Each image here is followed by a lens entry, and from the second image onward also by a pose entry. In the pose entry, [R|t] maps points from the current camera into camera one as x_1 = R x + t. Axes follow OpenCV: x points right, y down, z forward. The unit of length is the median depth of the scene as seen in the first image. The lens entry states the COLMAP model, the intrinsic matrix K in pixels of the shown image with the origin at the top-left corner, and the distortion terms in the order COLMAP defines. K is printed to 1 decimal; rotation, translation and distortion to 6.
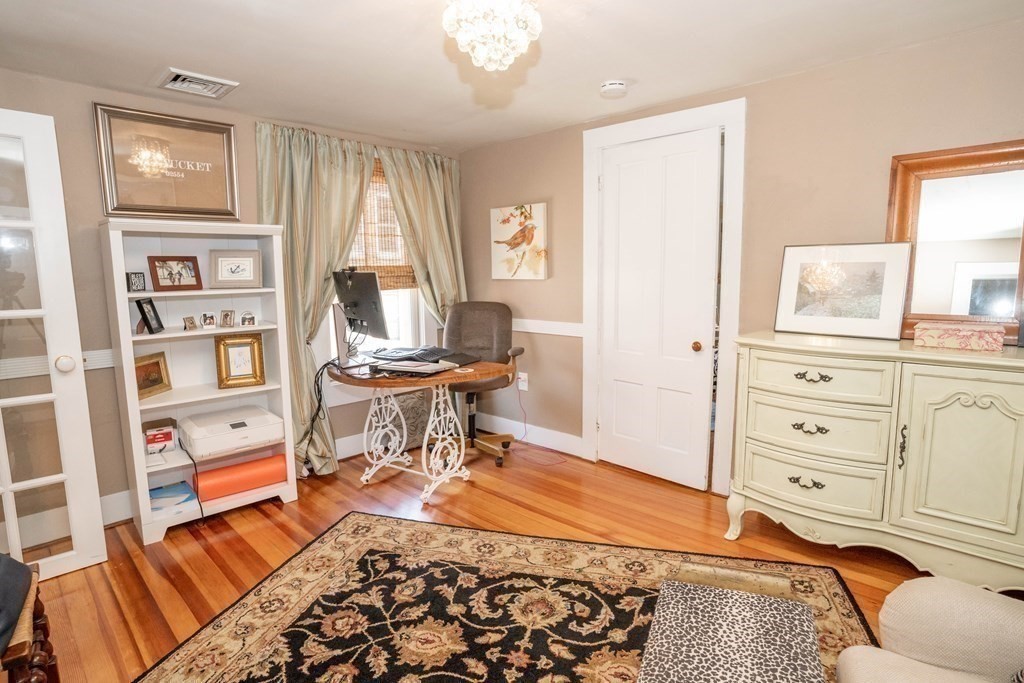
lens RADIAL K [[528.8, 0, 527.2], [0, 528.8, 339.6], [0, 0, 1]] dist [-0.085109, 0.041411]
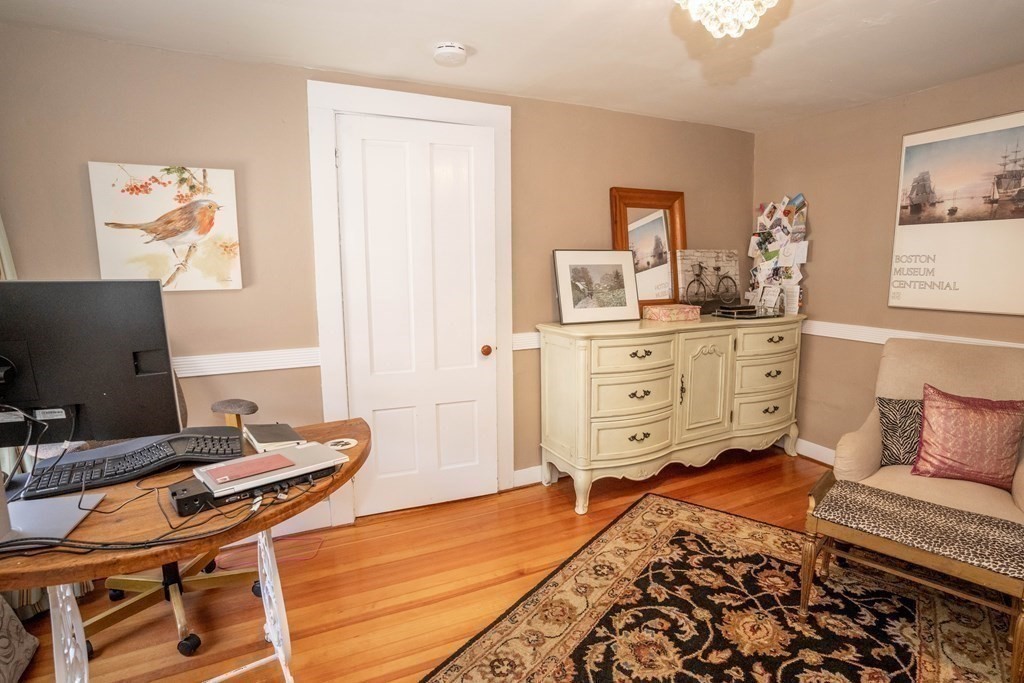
lens RADIAL K [[528.8, 0, 527.2], [0, 528.8, 339.6], [0, 0, 1]] dist [-0.085109, 0.041411]
pose [[0.358712, -0.121924, 0.925451, -0.692454], [0.124669, 0.988808, 0.081949, -0.096505], [-0.925085, 0.085979, 0.369898, 0.708028]]
